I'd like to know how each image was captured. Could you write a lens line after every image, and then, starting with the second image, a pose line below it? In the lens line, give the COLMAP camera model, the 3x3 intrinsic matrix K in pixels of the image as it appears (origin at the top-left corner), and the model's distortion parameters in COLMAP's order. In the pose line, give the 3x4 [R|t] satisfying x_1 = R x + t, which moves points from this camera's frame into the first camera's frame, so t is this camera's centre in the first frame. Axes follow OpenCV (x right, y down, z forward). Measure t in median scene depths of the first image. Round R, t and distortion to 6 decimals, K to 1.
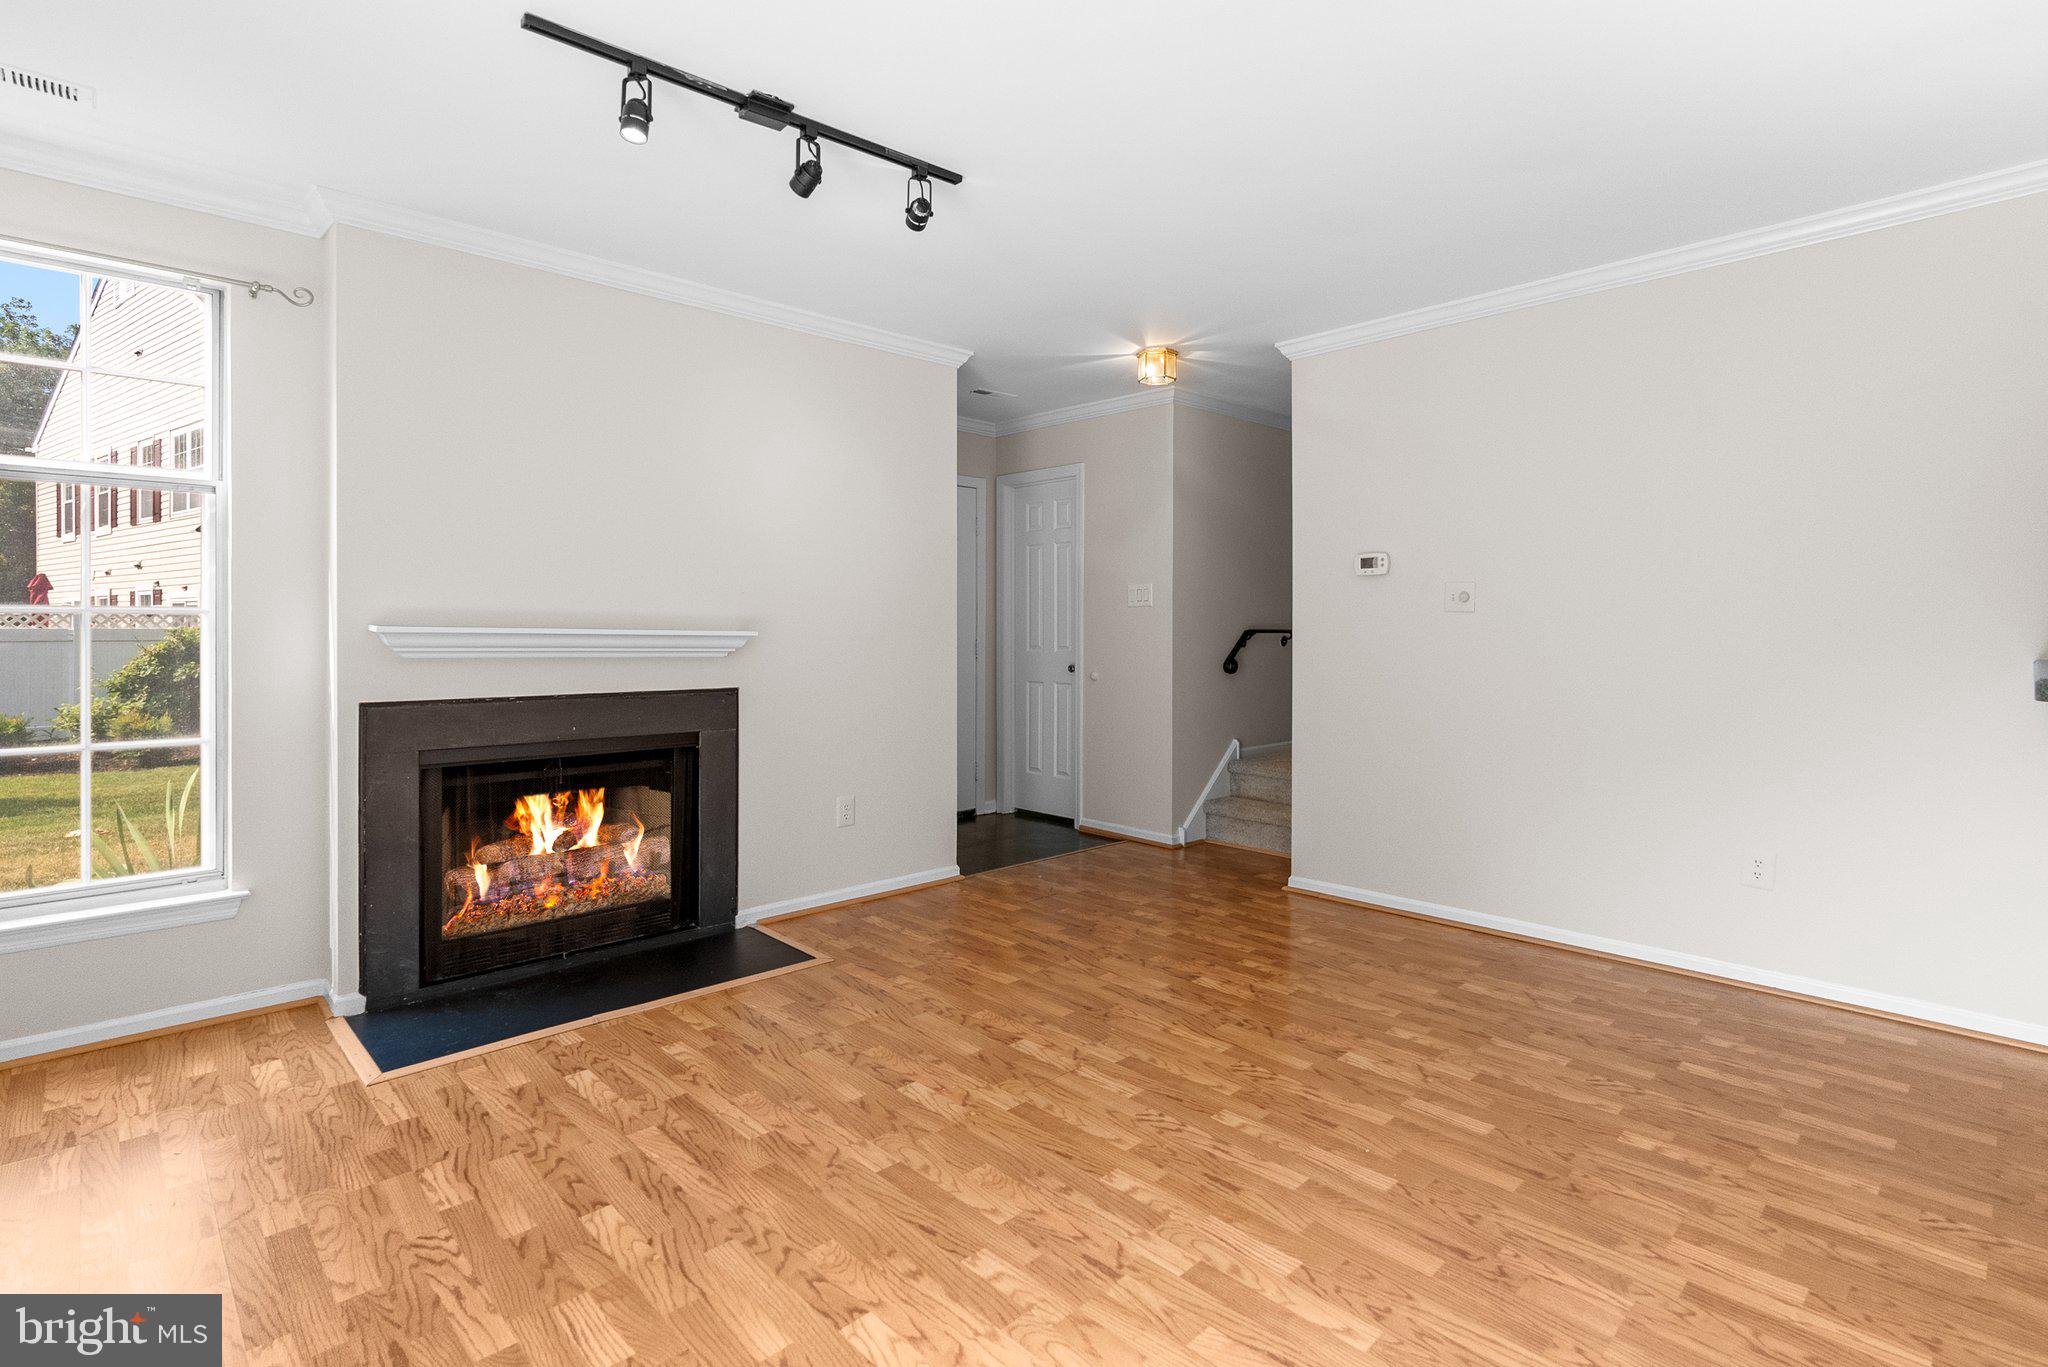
lens RADIAL K [[982.3, 0, 1032.8], [0, 982.3, 629.8], [0, 0, 1]] dist [-0.002926, -0.000357]
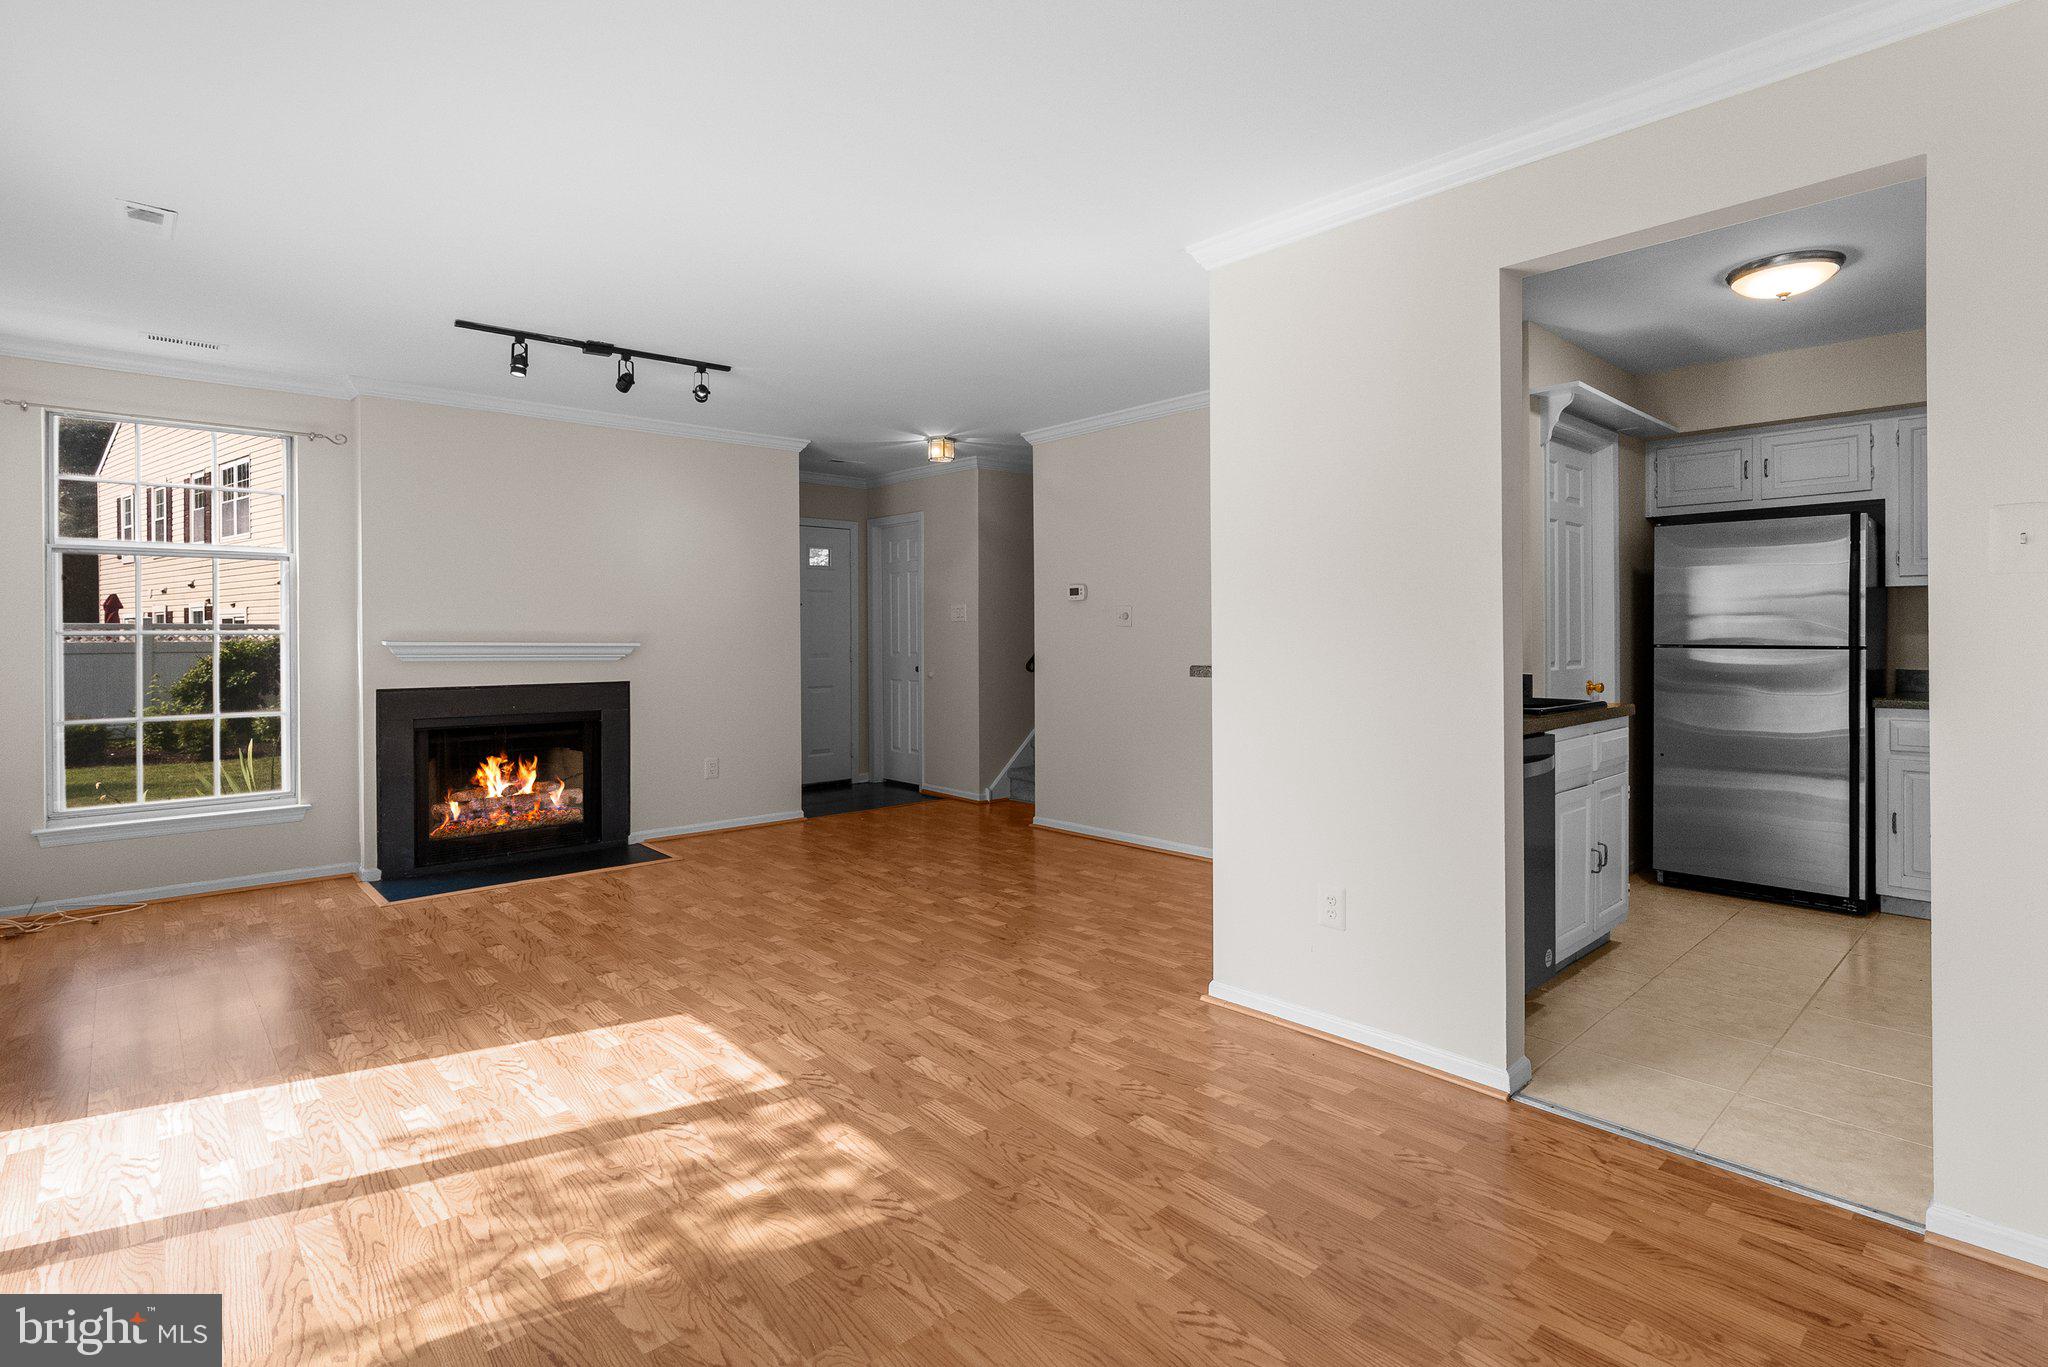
lens RADIAL K [[992.2, 0, 1018.1], [0, 992.2, 635.7], [0, 0, 1]] dist [-0.000381, 0.000303]
pose [[0.999316, -0.006663, -0.036385, 0.447051], [0.006654, 0.999978, -0.000346, -0.006759], [0.036386, 0.000104, 0.999338, -0.619057]]
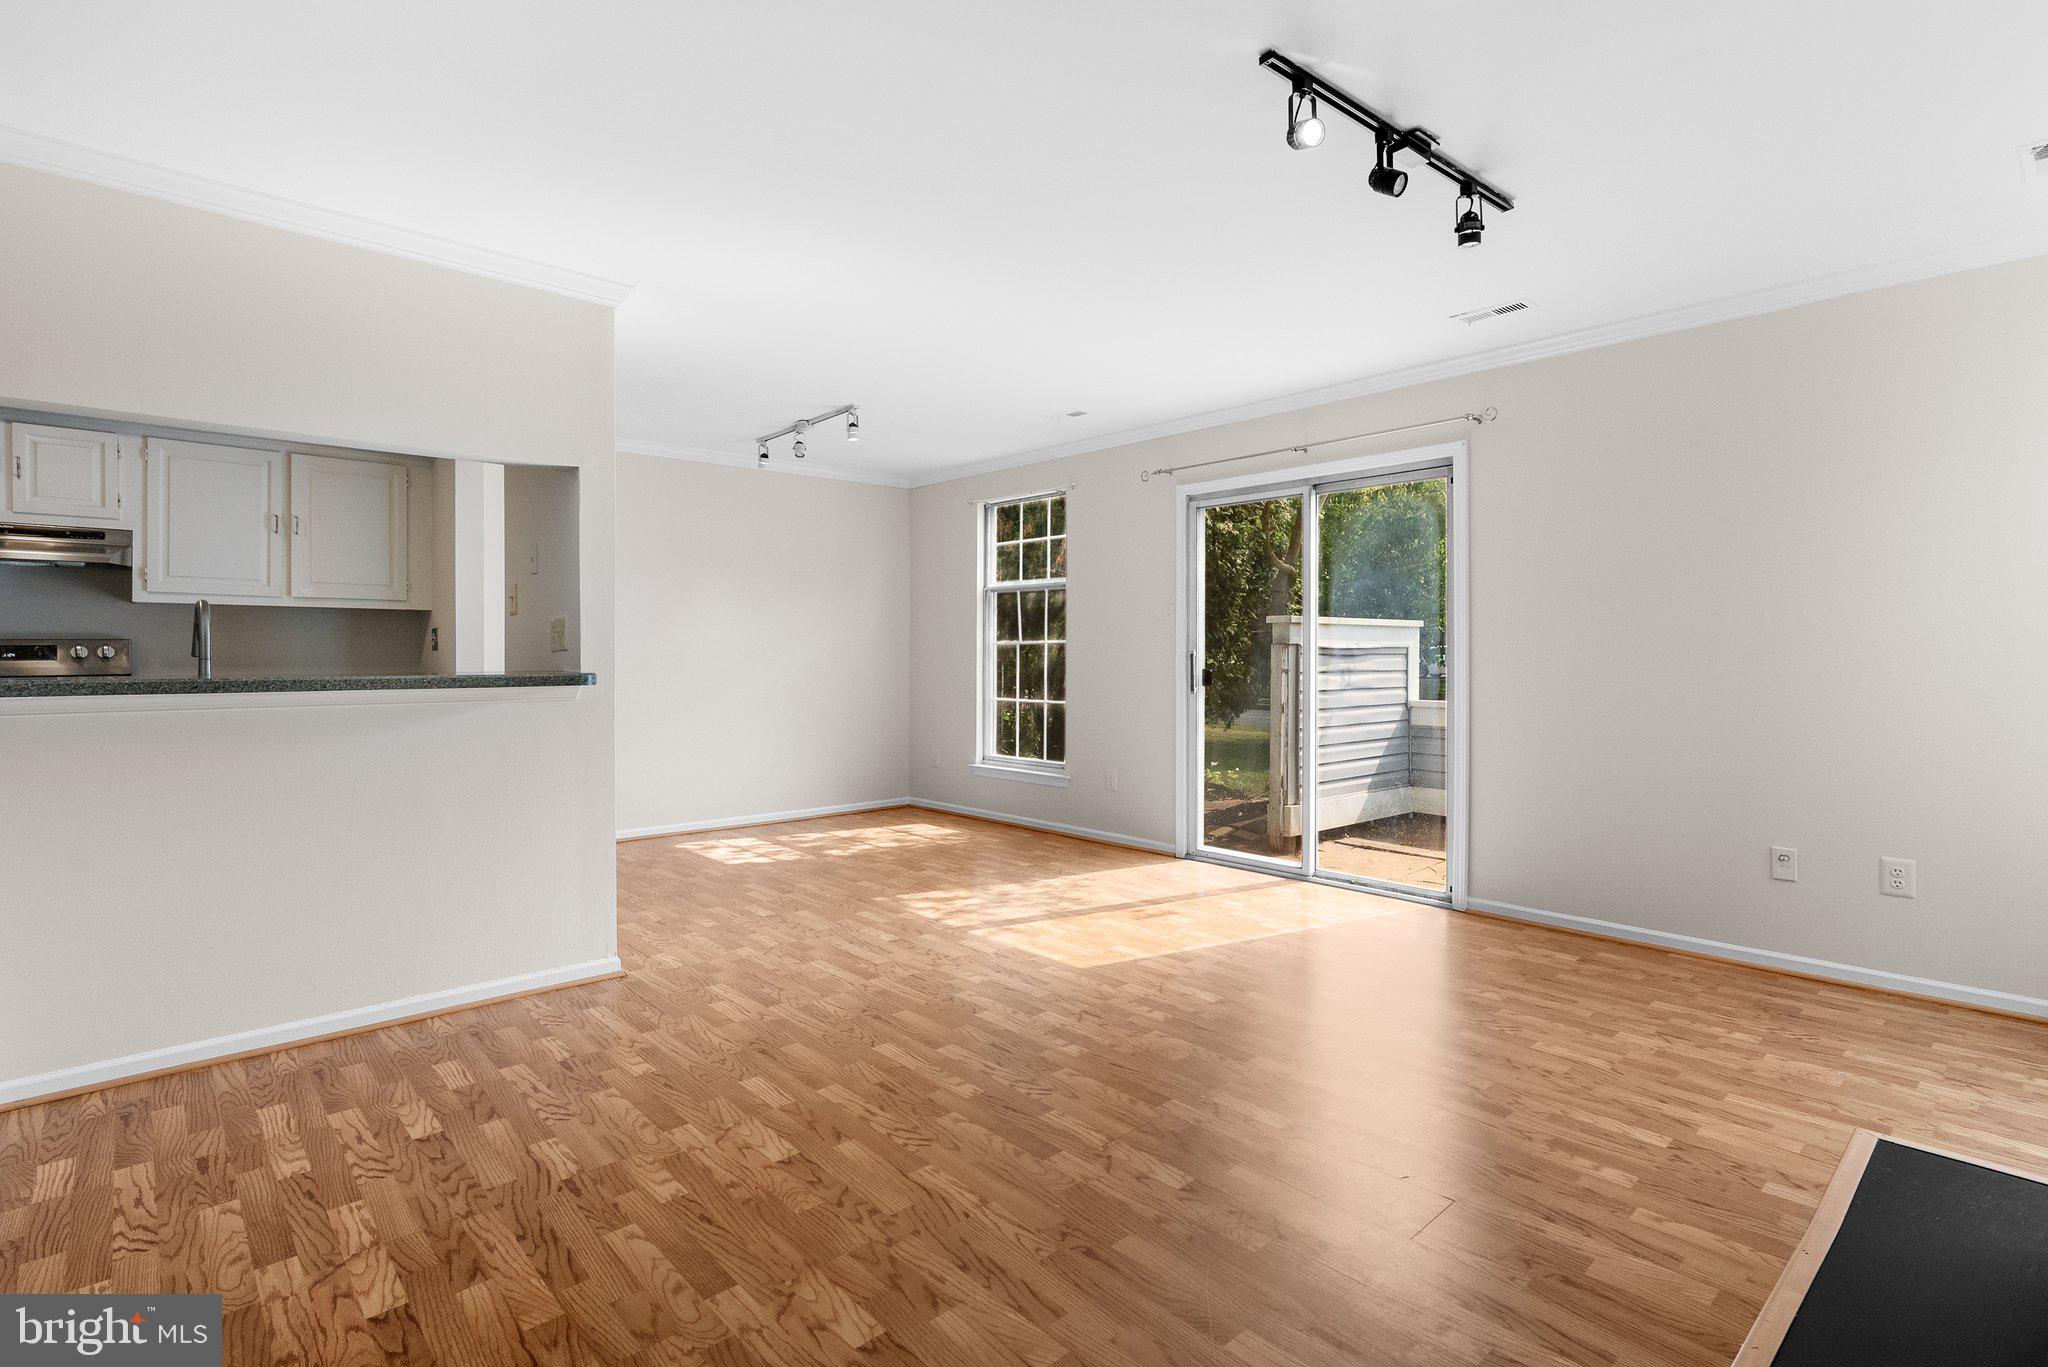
lens RADIAL K [[992.5, 0, 1027.5], [0, 992.5, 657.5], [0, 0, 1]] dist [-0.000333, -0.000018]
pose [[-0.999583, -0.000607, 0.028867, 0.081968], [-0.000389, 0.999971, 0.007549, 0.003238], [-0.028871, 0.007535, -0.999555, 1.706722]]
